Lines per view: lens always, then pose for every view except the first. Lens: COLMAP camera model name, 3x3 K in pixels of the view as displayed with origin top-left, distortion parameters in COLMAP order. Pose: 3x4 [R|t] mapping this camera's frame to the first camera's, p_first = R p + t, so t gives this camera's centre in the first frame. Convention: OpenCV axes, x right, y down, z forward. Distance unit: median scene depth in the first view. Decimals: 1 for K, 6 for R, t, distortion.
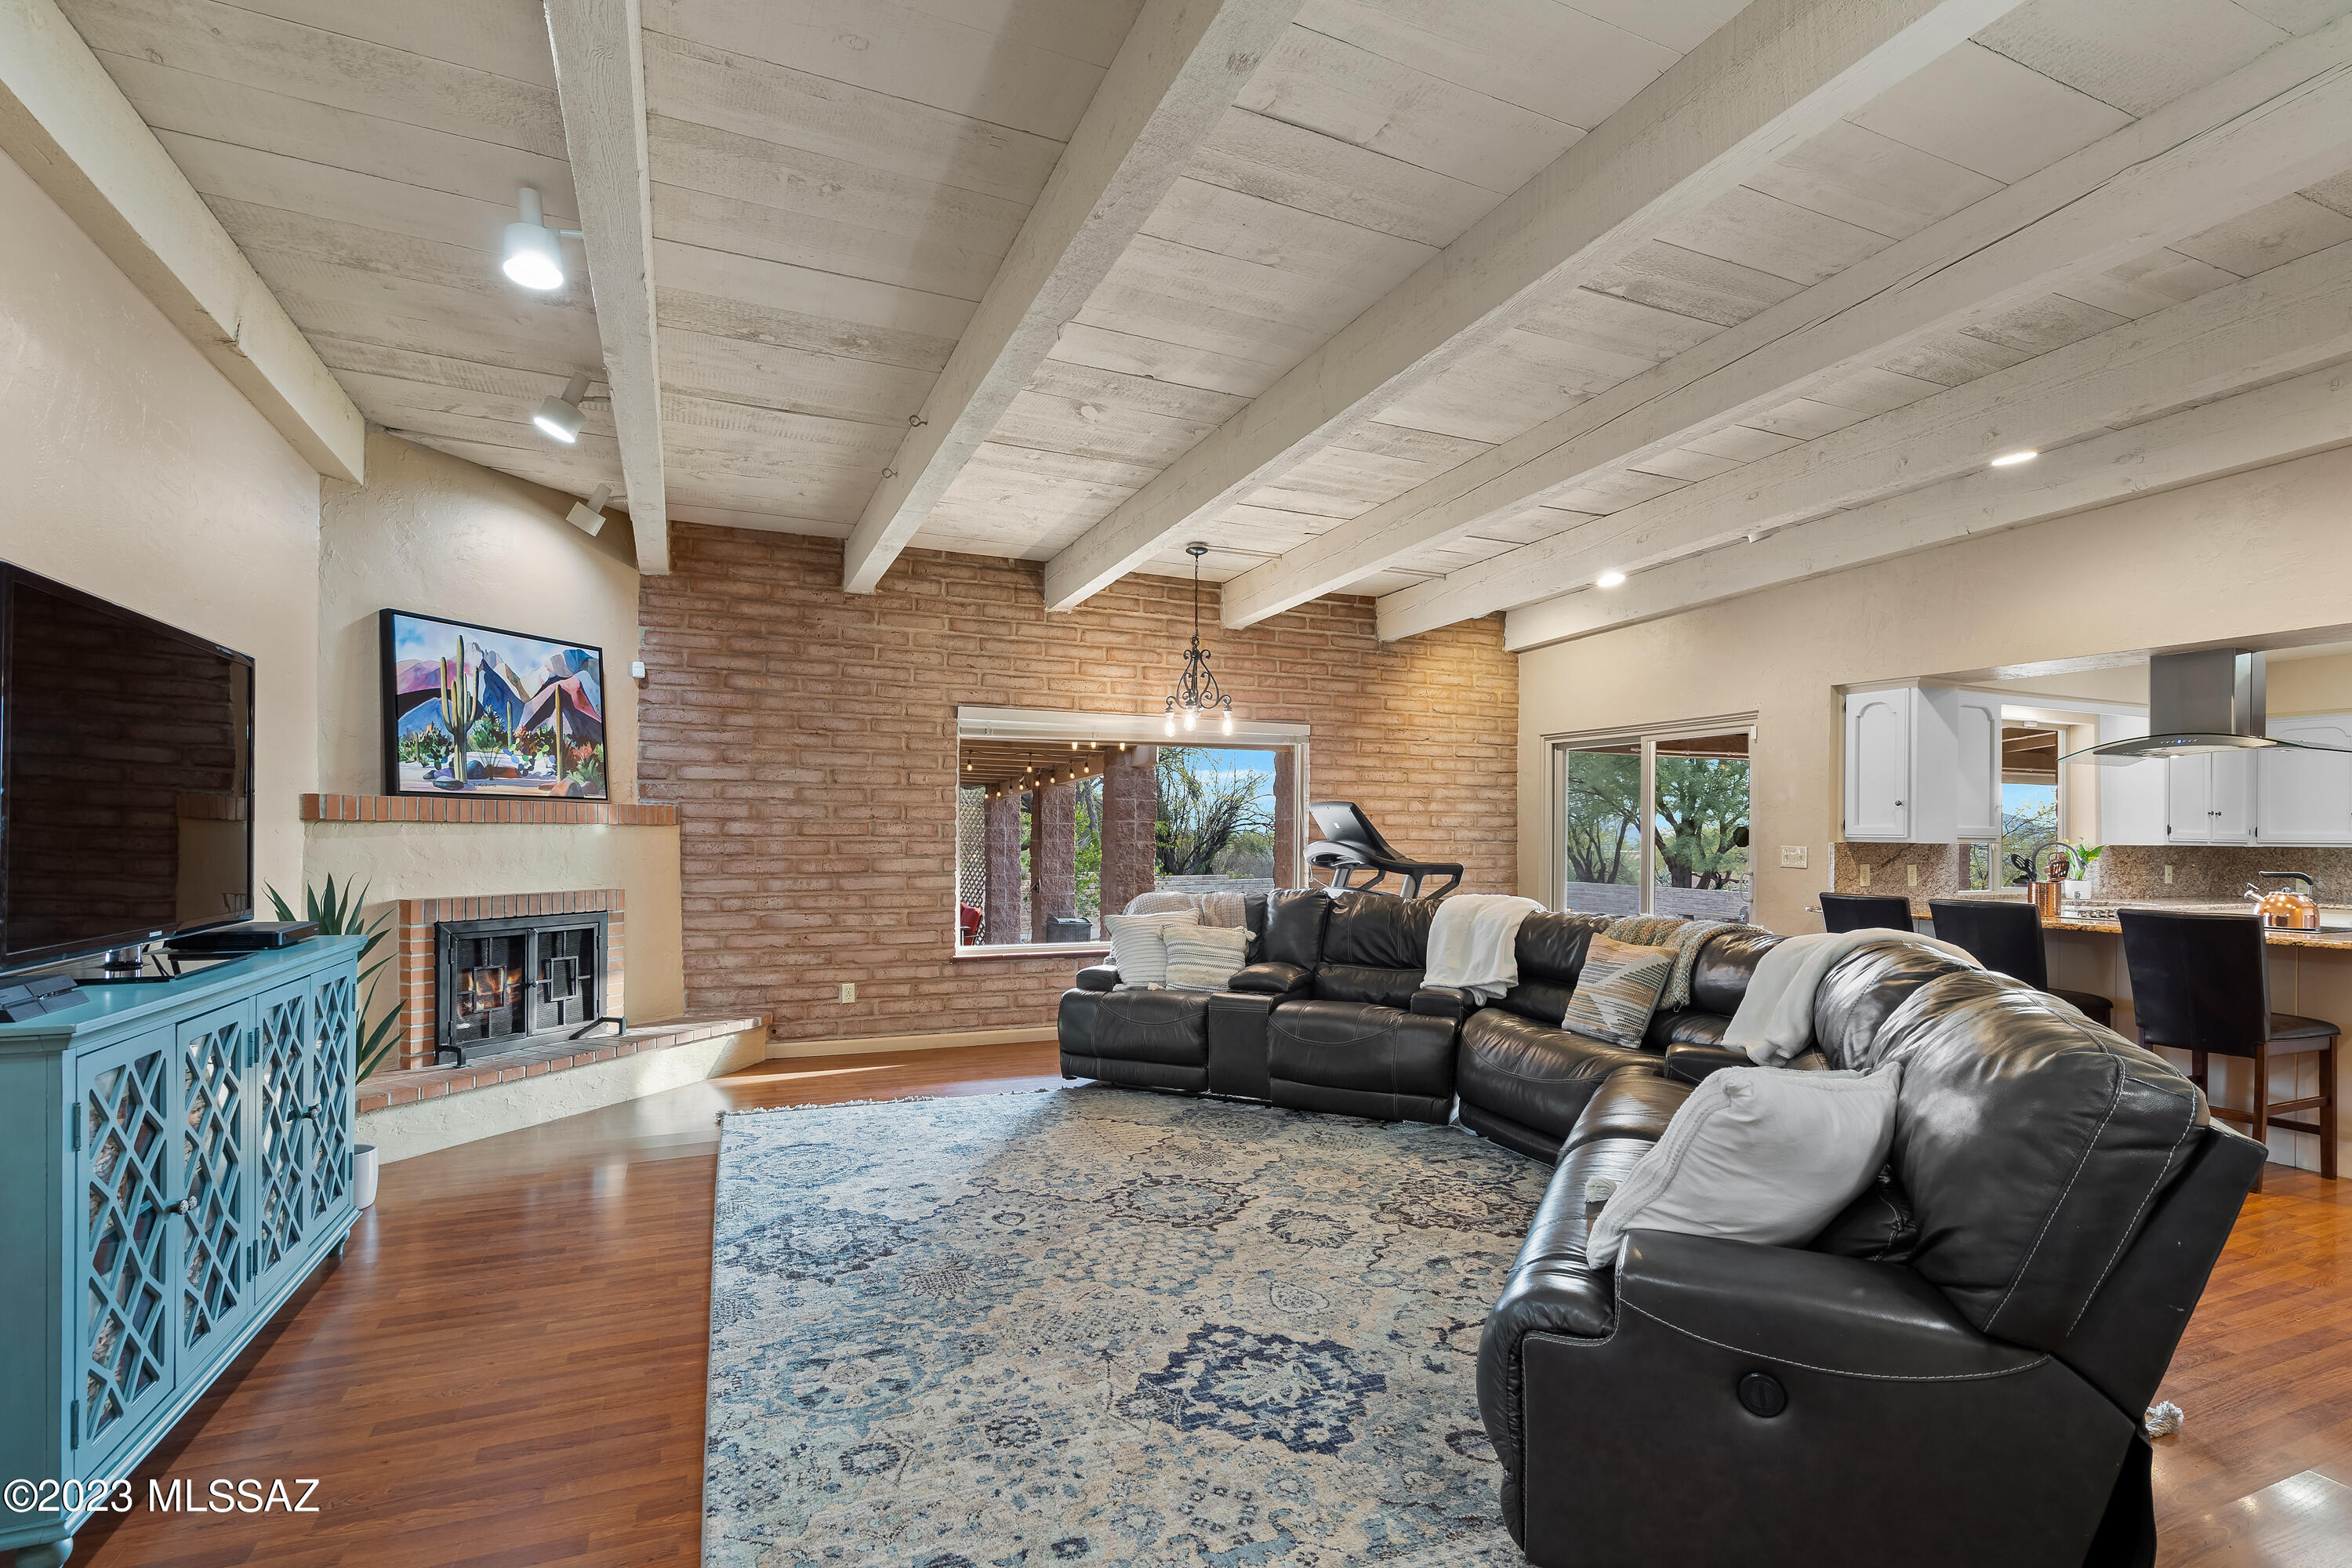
lens RADIAL K [[1101.4, 0, 1179.3], [0, 1101.4, 838.2], [0, 0, 1]] dist [-0.000717, 0.000073]
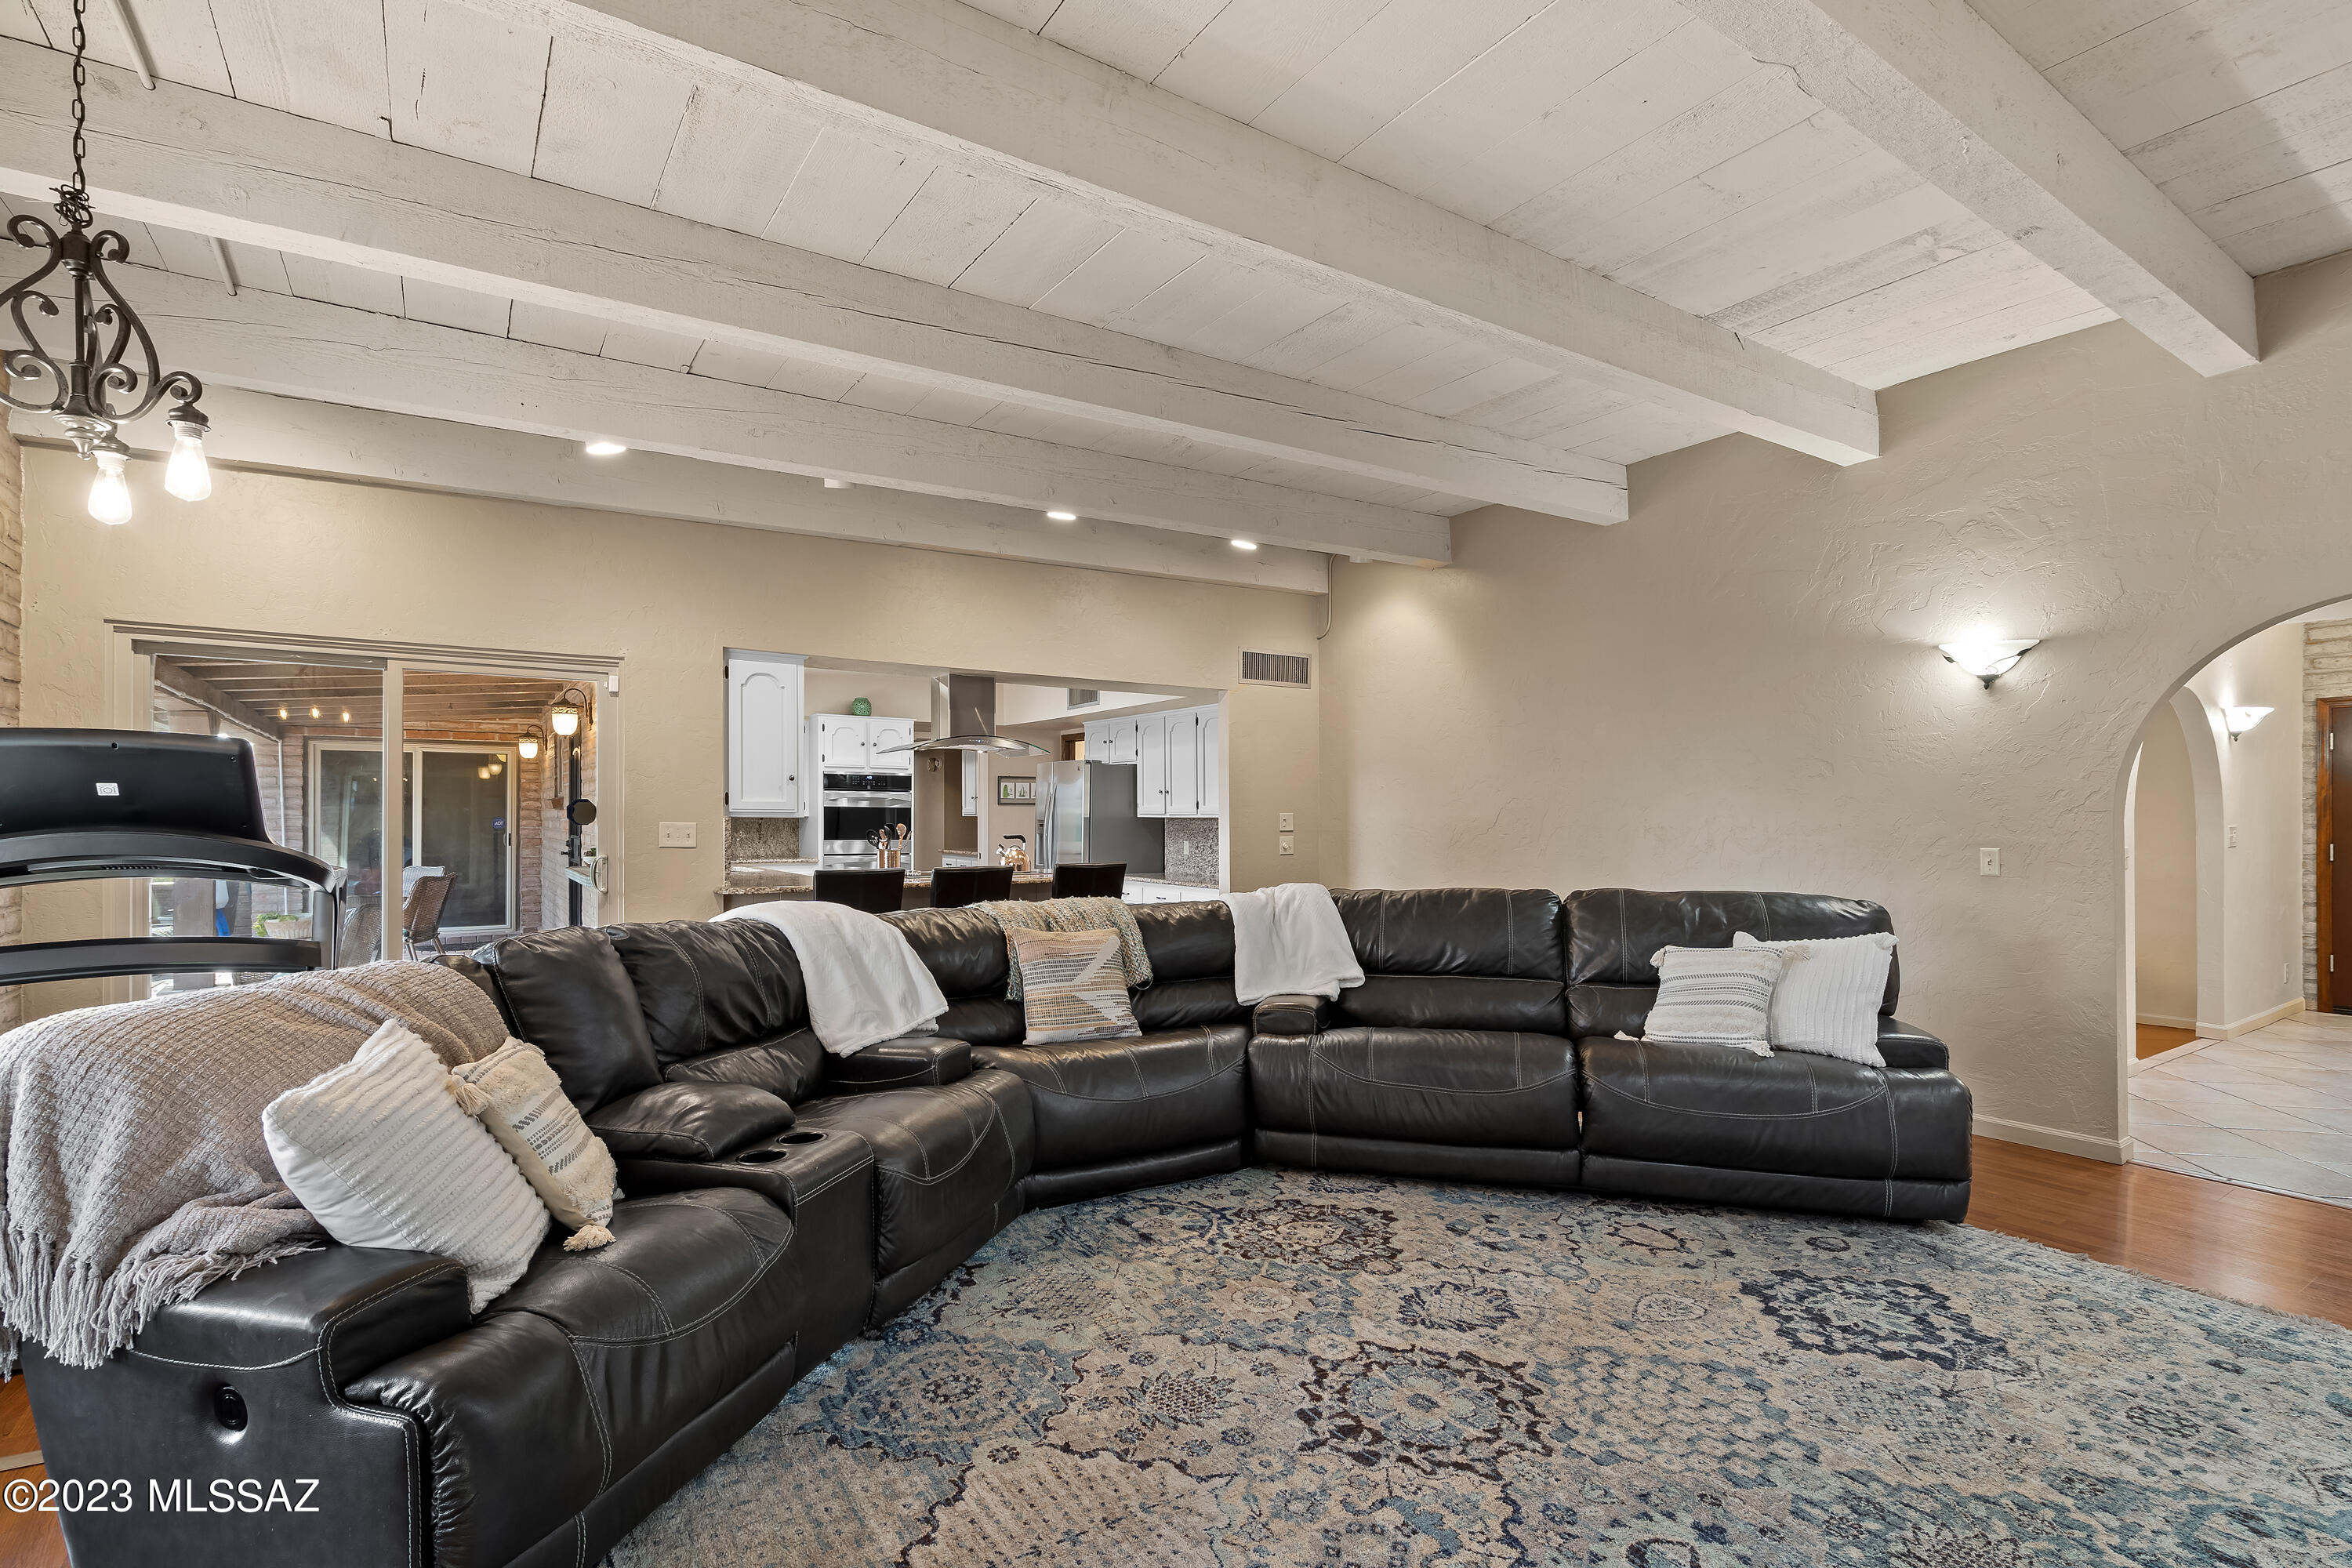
lens RADIAL K [[1101.4, 0, 1176.6], [0, 1101.4, 799.0], [0, 0, 1]] dist [-0.000717, 0.000073]
pose [[-0.174527, 0.005492, 0.984637, -0.500887], [0.000204, 0.999985, -0.005541, -0.008558], [-0.984652, -0.000766, -0.174525, 1.052374]]
